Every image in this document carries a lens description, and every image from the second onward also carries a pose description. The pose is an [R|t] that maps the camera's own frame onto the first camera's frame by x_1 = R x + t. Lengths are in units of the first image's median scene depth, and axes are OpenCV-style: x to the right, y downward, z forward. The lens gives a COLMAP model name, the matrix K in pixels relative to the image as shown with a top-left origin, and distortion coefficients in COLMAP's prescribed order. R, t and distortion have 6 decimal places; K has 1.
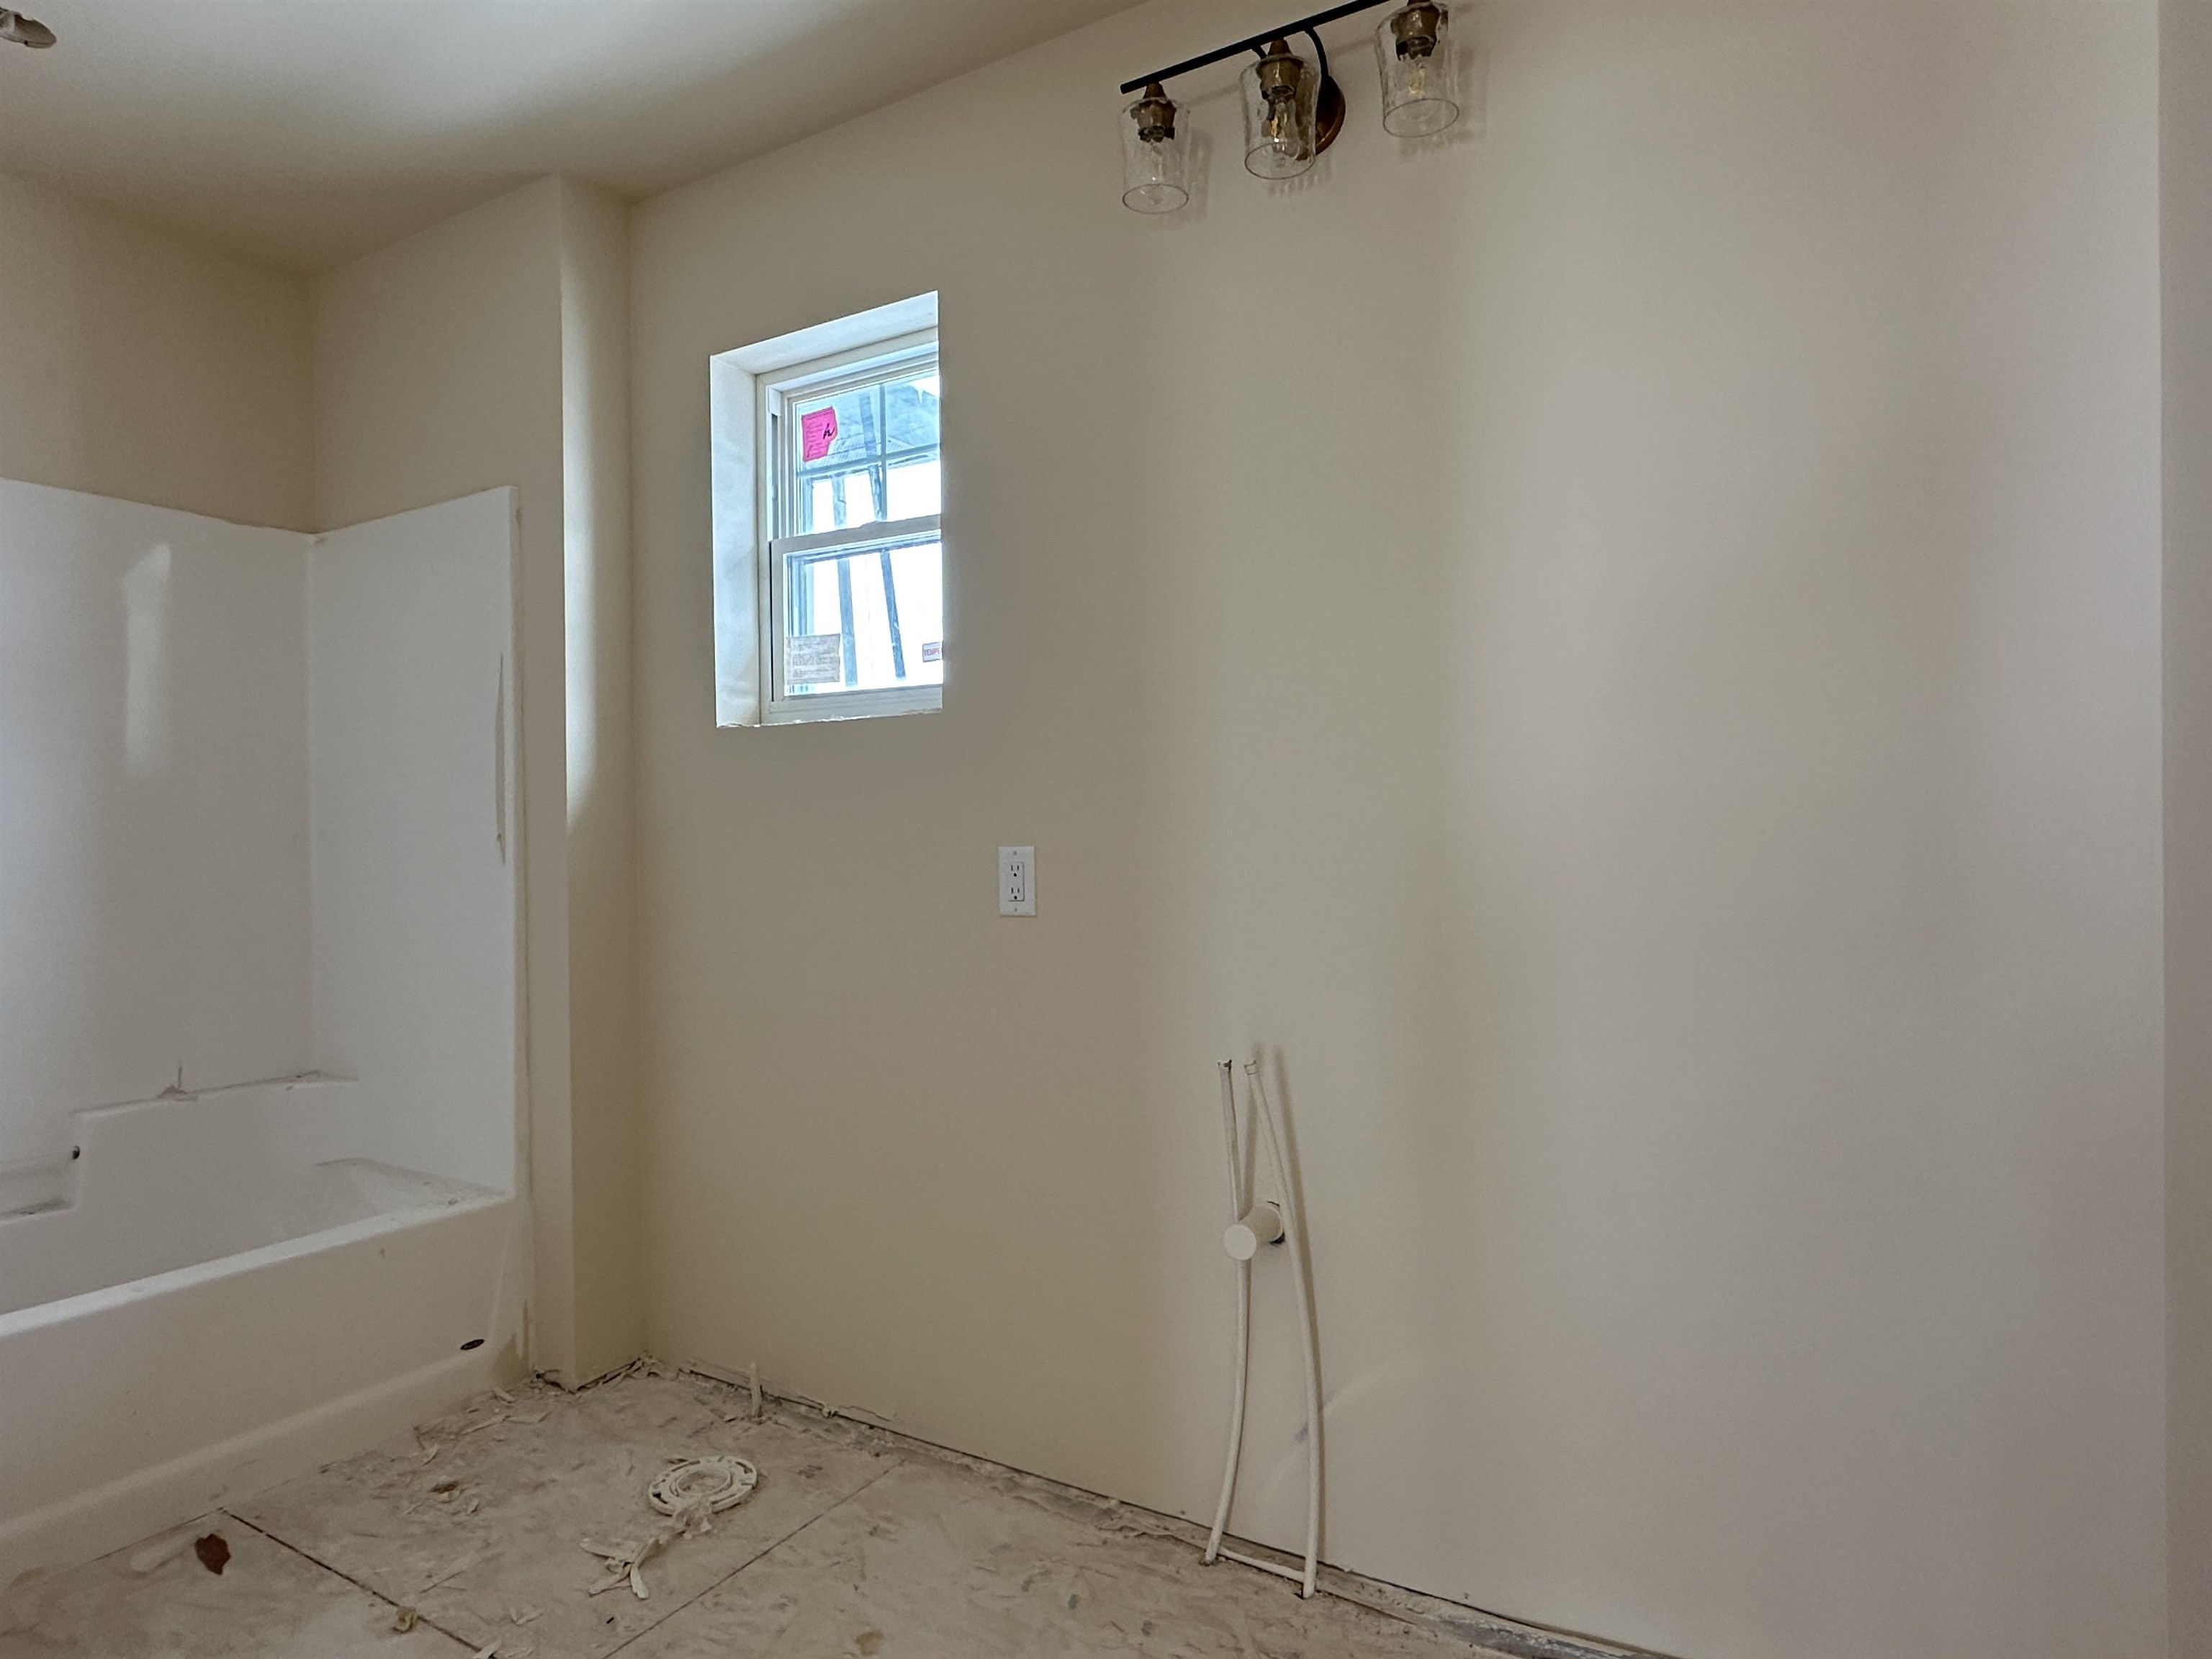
lens RADIAL K [[1260.6, 0, 1109.3], [0, 1260.6, 829.4], [0, 0, 1]] dist [-0.004092, 0.000625]
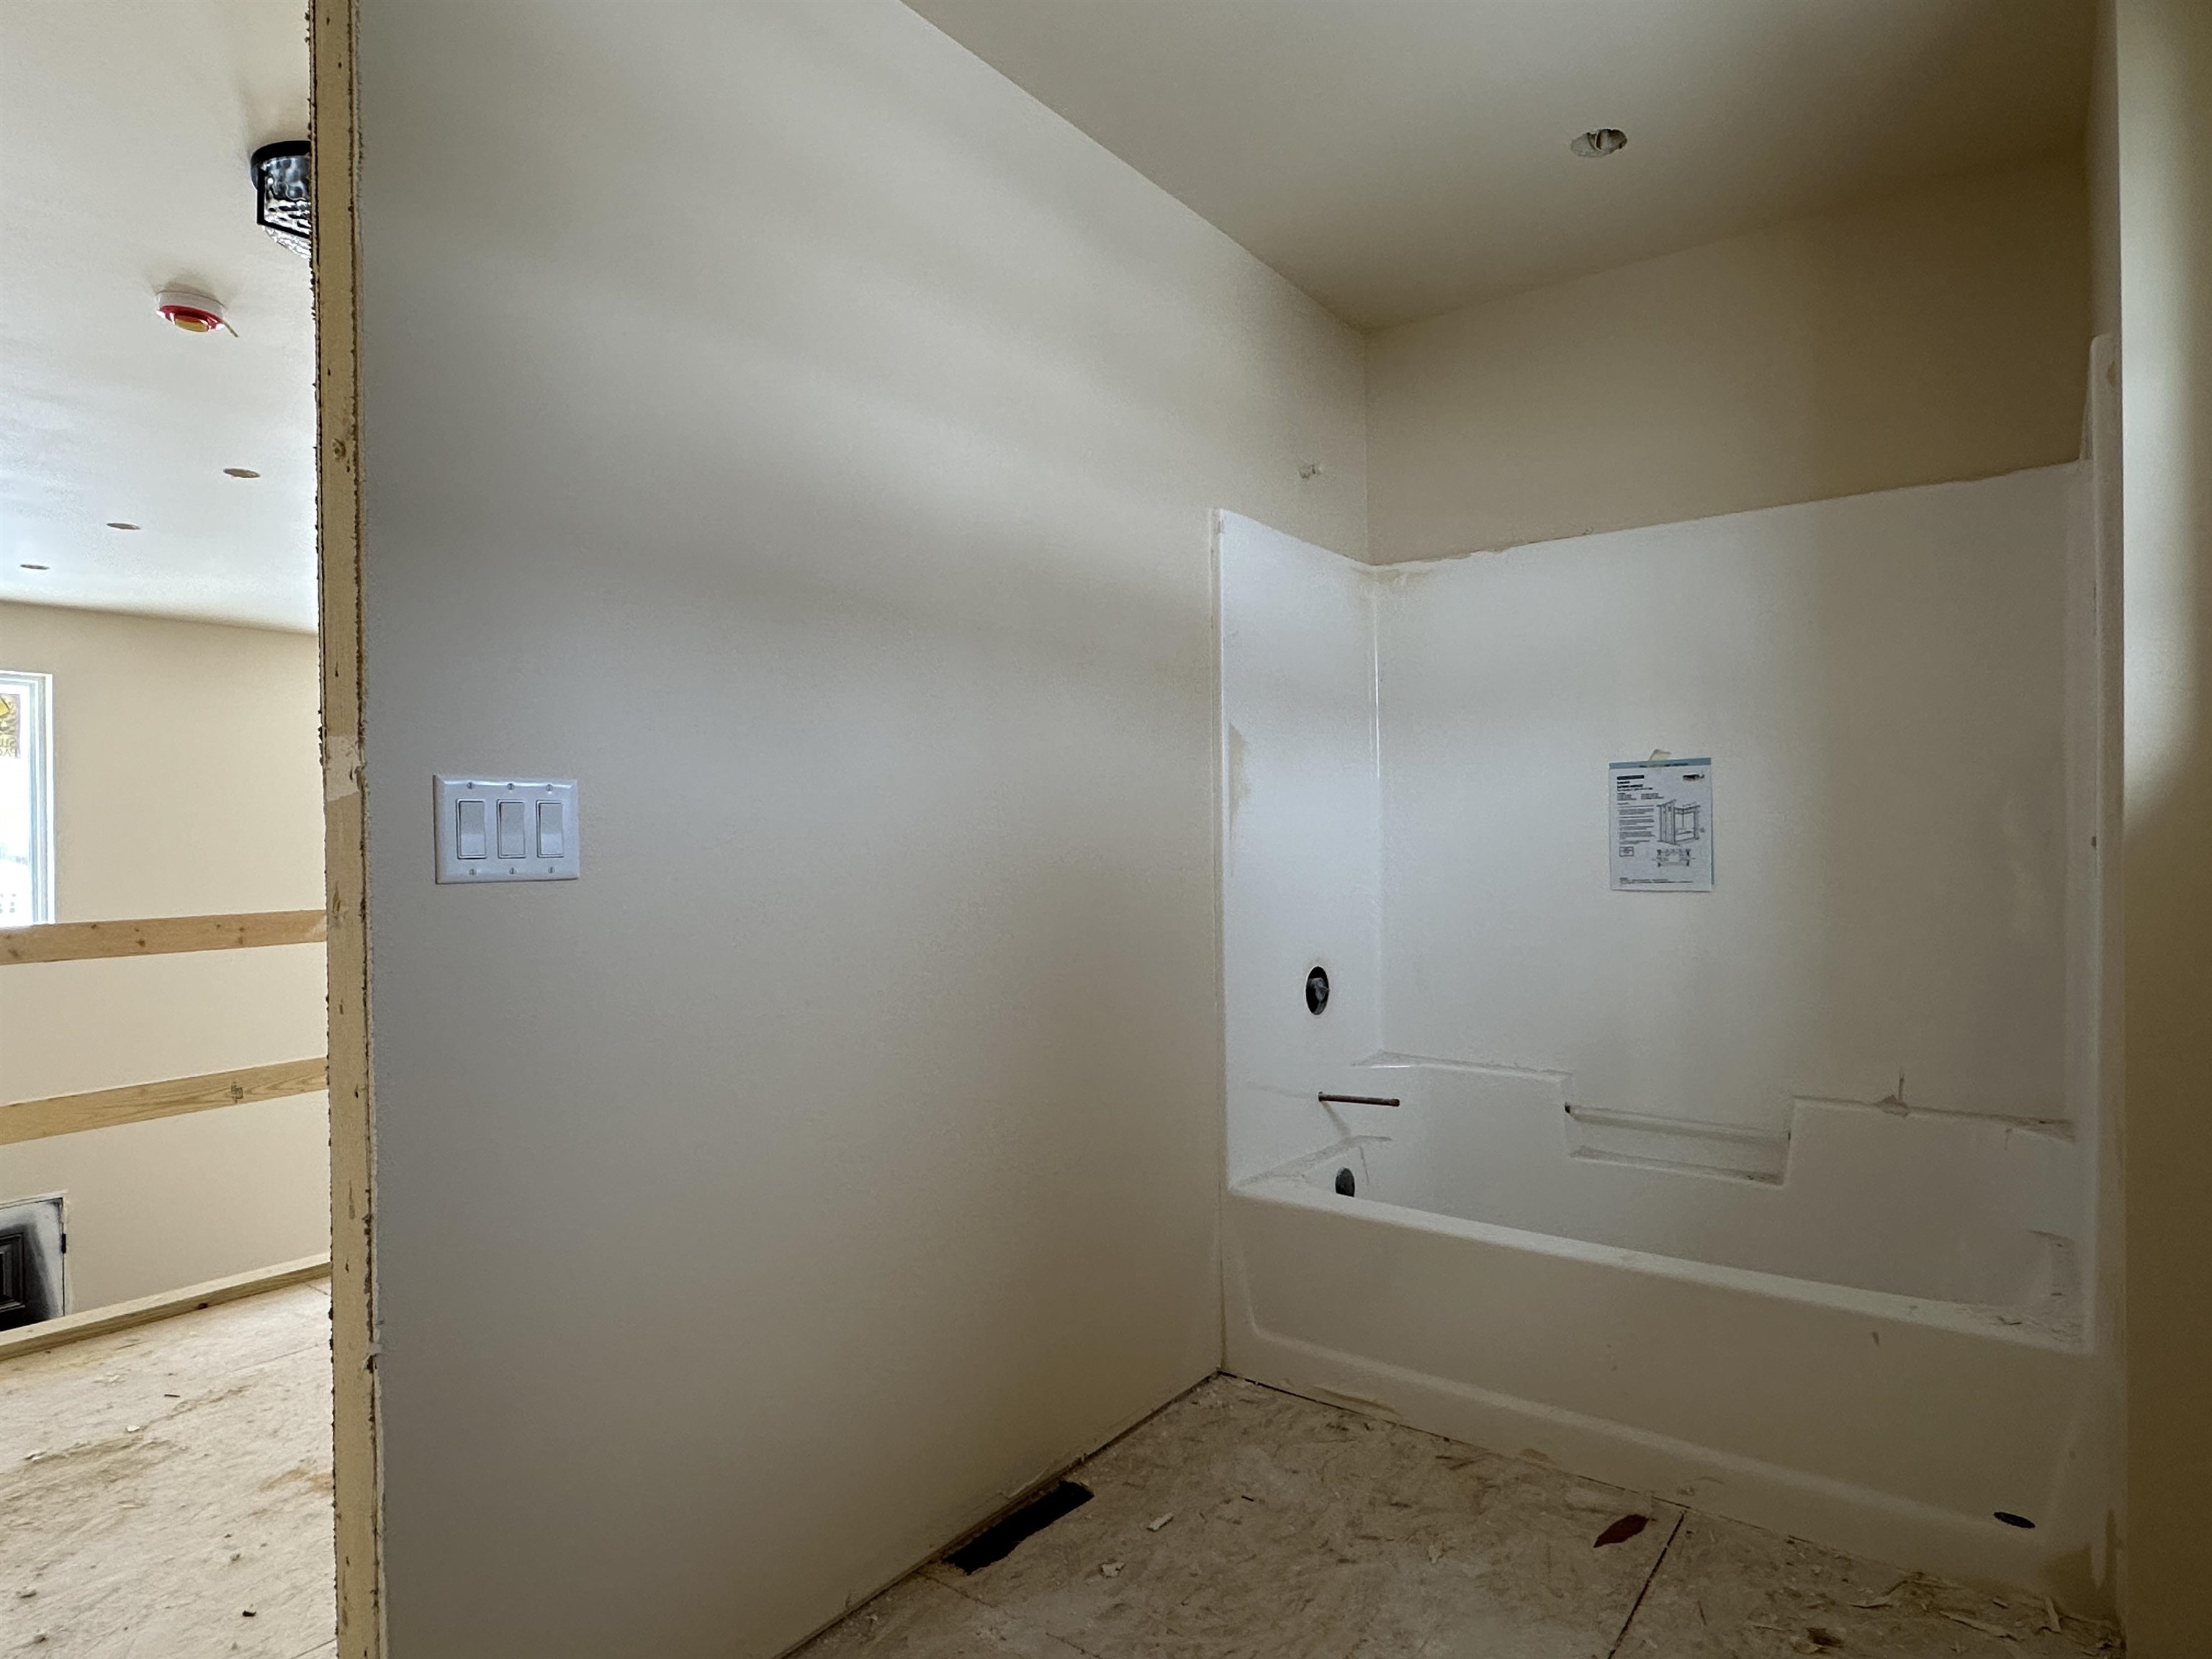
lens RADIAL K [[1260.6, 0, 1099.4], [0, 1260.6, 834.3], [0, 0, 1]] dist [-0.004092, 0.000625]
pose [[-0.100484, 0.006687, -0.994916, 0.298191], [0.014487, 0.999881, 0.005257, -0.009225], [0.994833, -0.013885, -0.100569, 0.562879]]
